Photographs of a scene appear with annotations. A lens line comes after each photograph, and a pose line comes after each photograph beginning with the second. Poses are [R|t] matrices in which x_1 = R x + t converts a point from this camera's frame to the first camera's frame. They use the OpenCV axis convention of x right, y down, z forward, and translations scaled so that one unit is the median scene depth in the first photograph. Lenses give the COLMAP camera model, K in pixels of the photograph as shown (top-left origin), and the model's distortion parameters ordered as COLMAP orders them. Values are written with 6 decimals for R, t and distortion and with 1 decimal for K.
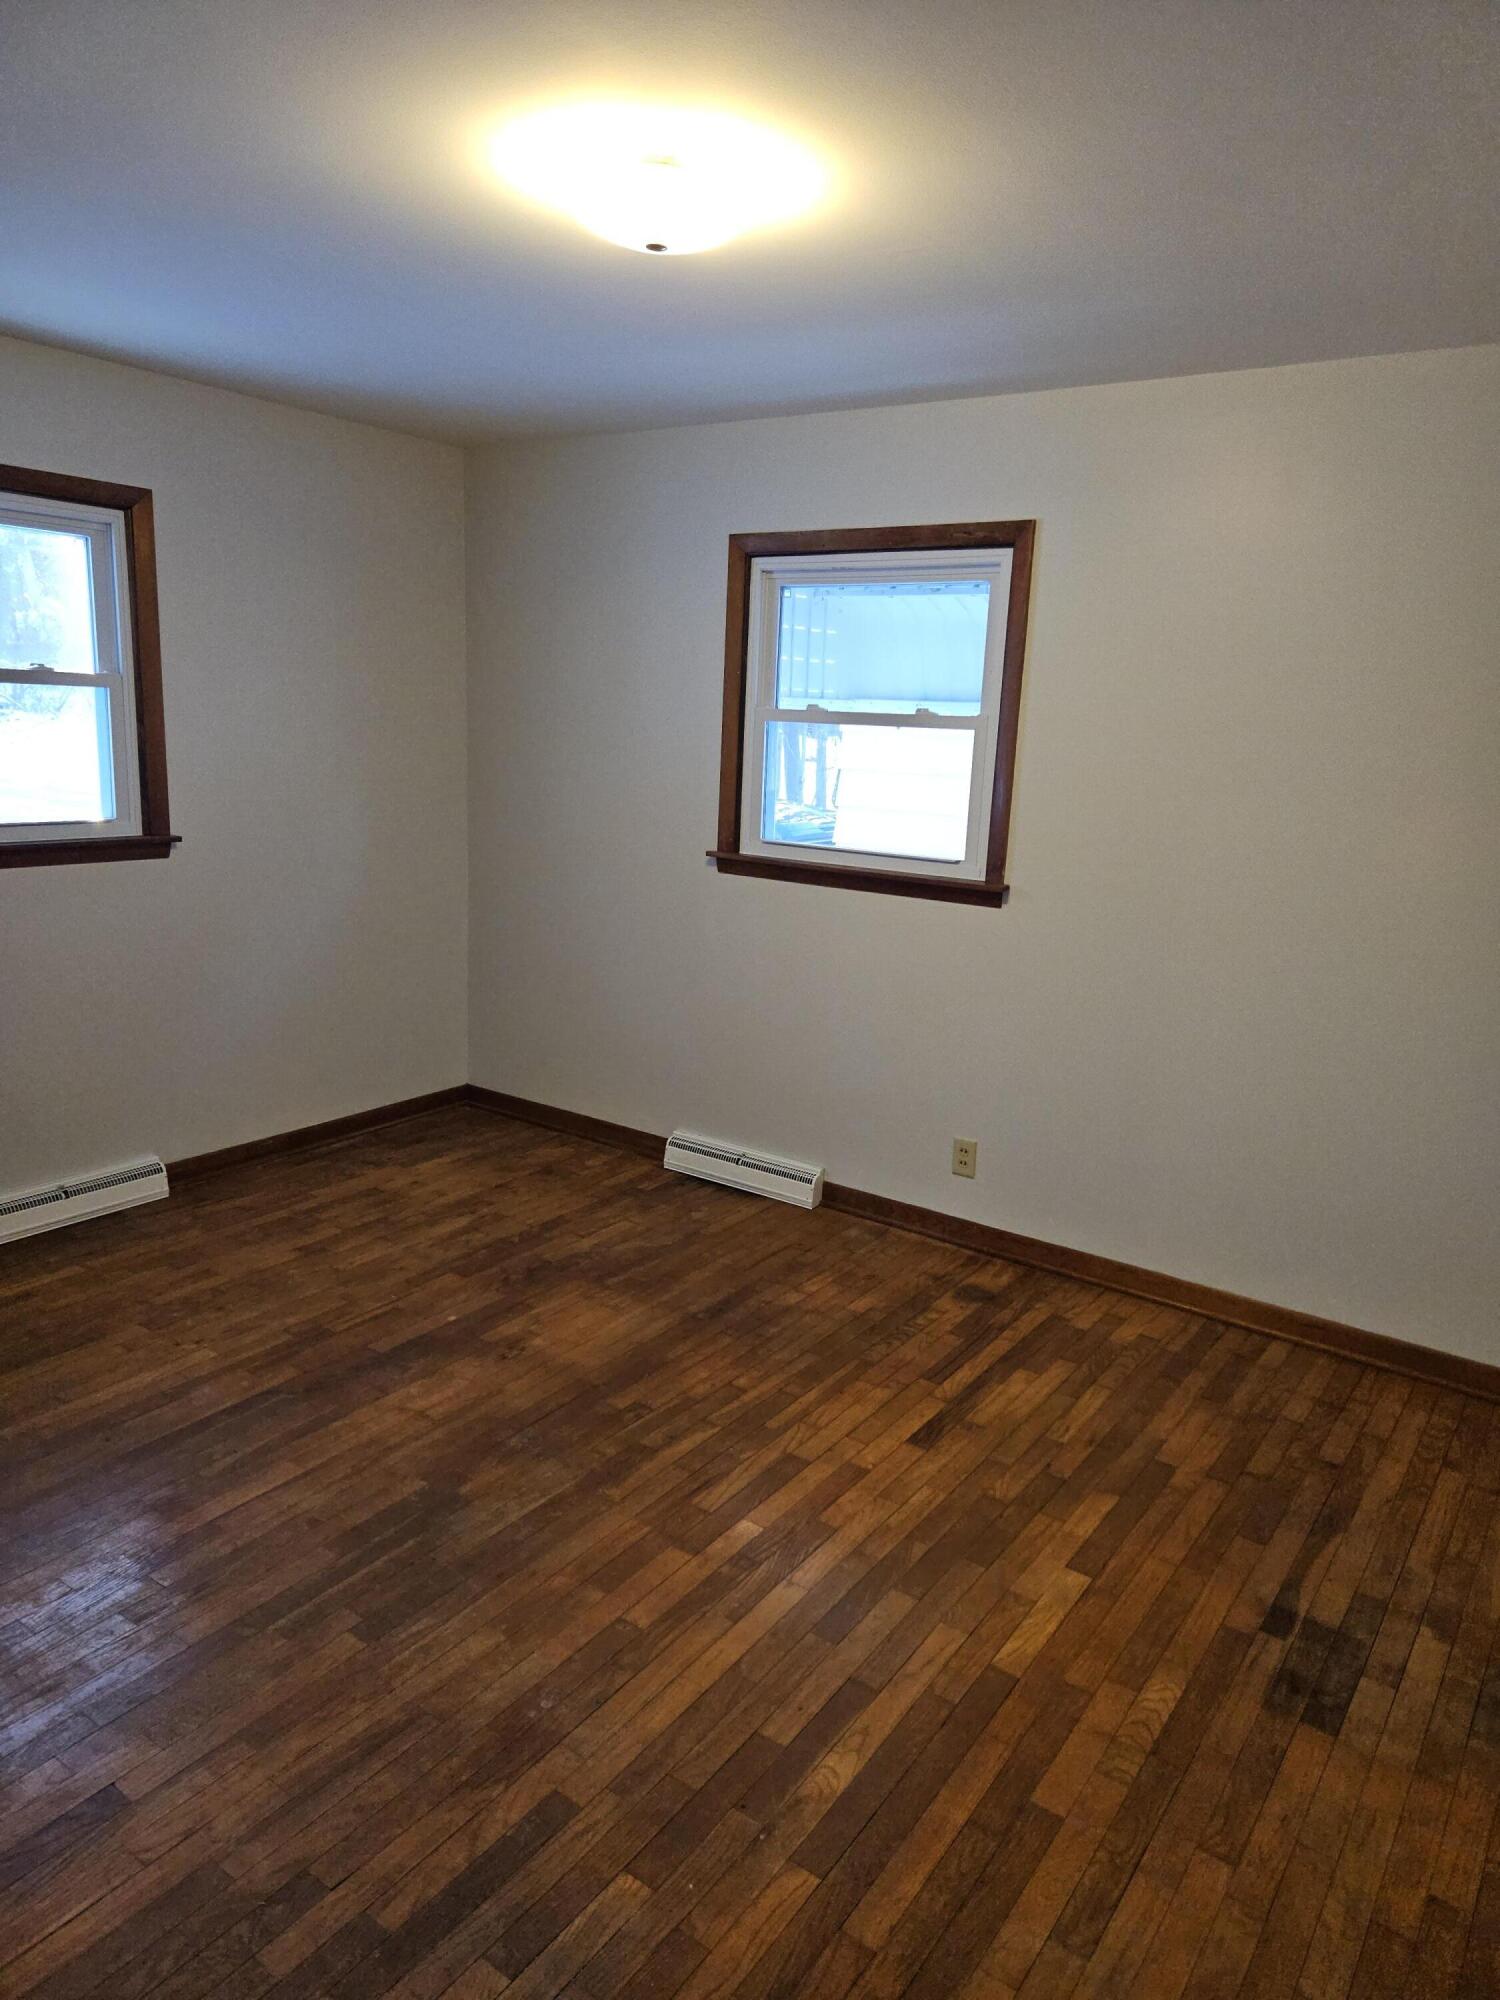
lens RADIAL K [[1336.0, 0, 748.8], [0, 1336.0, 1001.6], [0, 0, 1]] dist [0.076328, -0.060762]
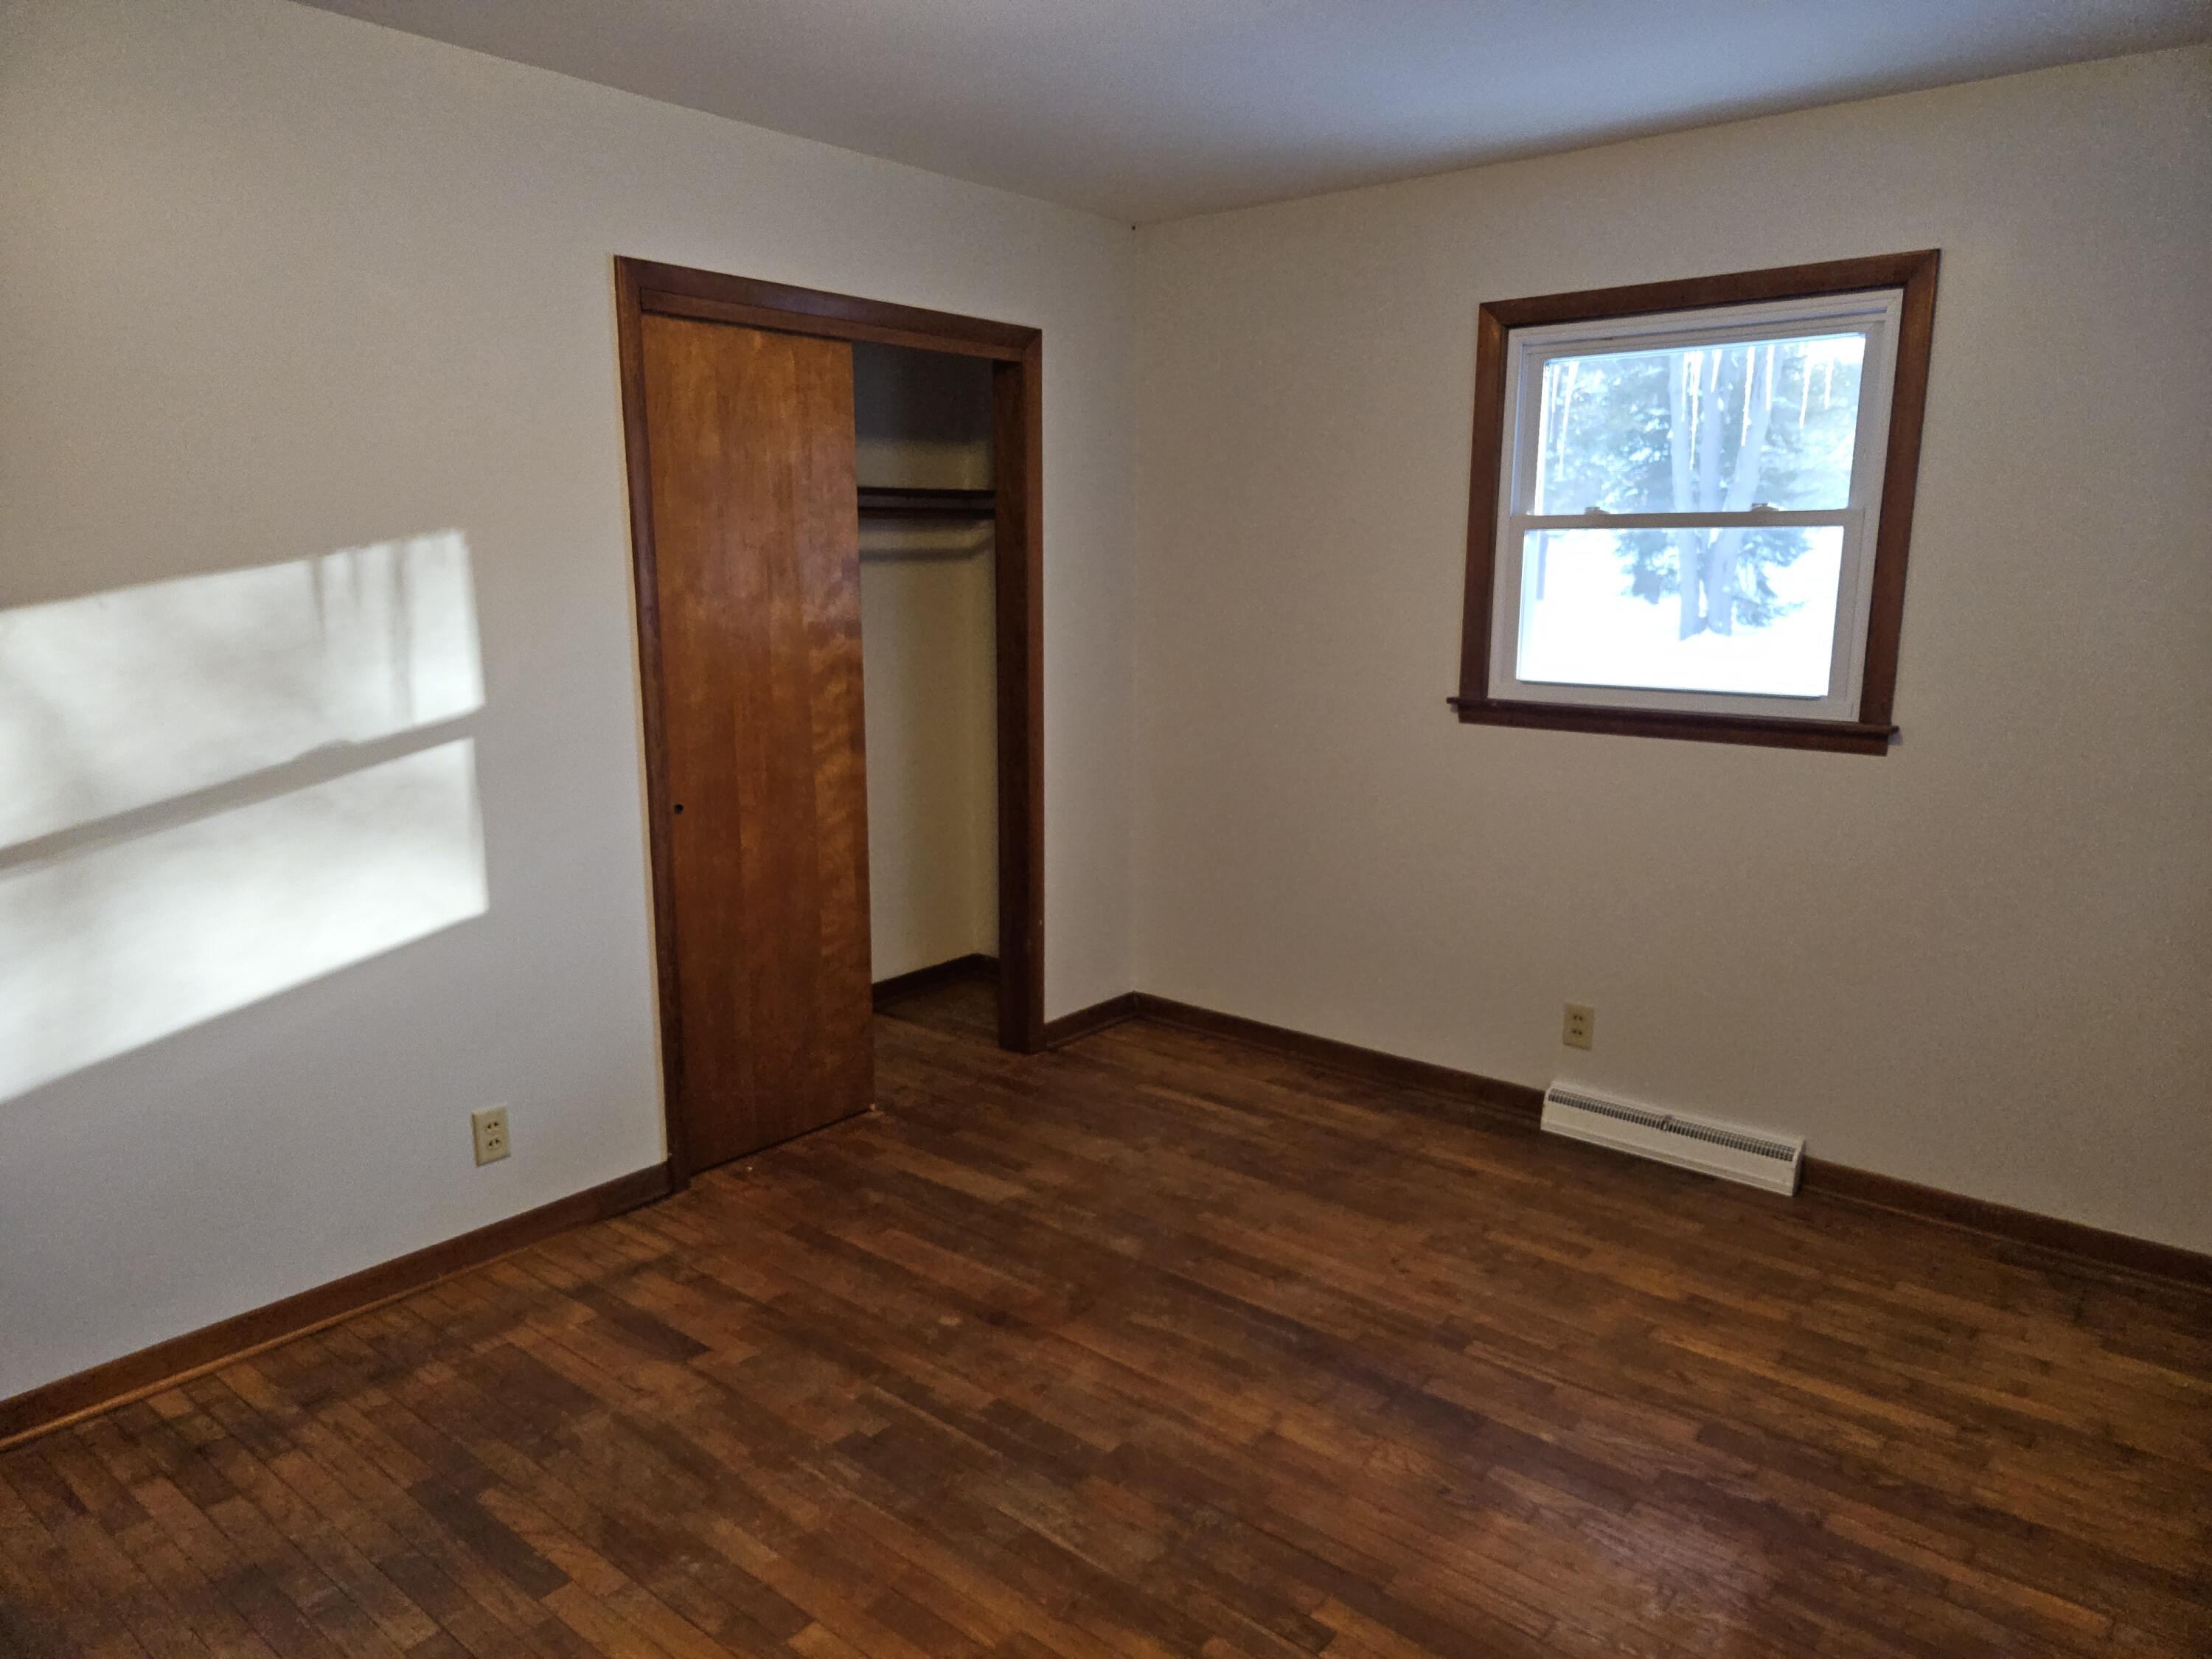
lens RADIAL K [[1477.6, 0, 1092.4], [0, 1477.6, 835.7], [0, 0, 1]] dist [0.076328, -0.060762]
pose [[-0.084917, 0.143839, -0.985951, 0.502816], [-0.215996, 0.963338, 0.159143, -0.123924], [0.972695, 0.226475, -0.050735, 0.783370]]
